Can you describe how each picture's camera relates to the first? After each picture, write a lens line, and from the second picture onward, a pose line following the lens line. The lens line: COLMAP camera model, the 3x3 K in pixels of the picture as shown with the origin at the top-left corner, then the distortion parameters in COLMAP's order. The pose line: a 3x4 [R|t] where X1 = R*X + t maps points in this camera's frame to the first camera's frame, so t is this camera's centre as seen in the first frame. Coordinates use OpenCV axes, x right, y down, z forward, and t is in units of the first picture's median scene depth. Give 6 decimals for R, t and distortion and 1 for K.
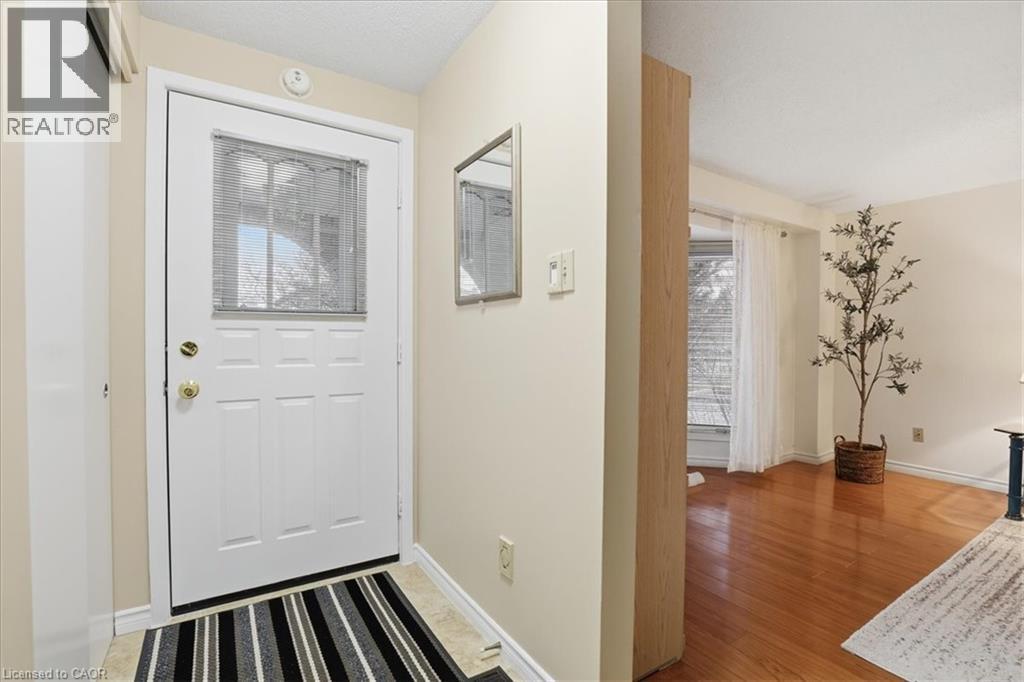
lens RADIAL K [[469.5, 0, 513.0], [0, 469.5, 343.4], [0, 0, 1]] dist [-0.020401, -0.000407]
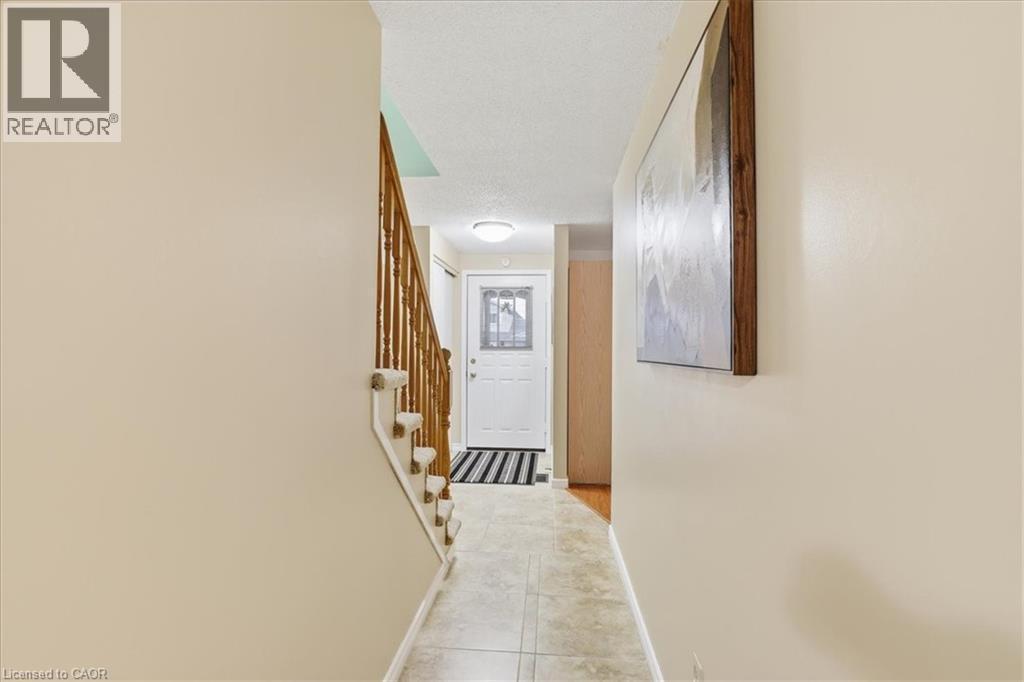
lens RADIAL K [[469.5, 0, 512.6], [0, 469.5, 347.4], [0, 0, 1]] dist [-0.020401, -0.000407]
pose [[0.796589, -0.007554, -0.604474, 1.282876], [-0.009119, 0.999658, -0.024509, -0.002096], [0.604452, 0.025036, 0.796248, -1.204077]]
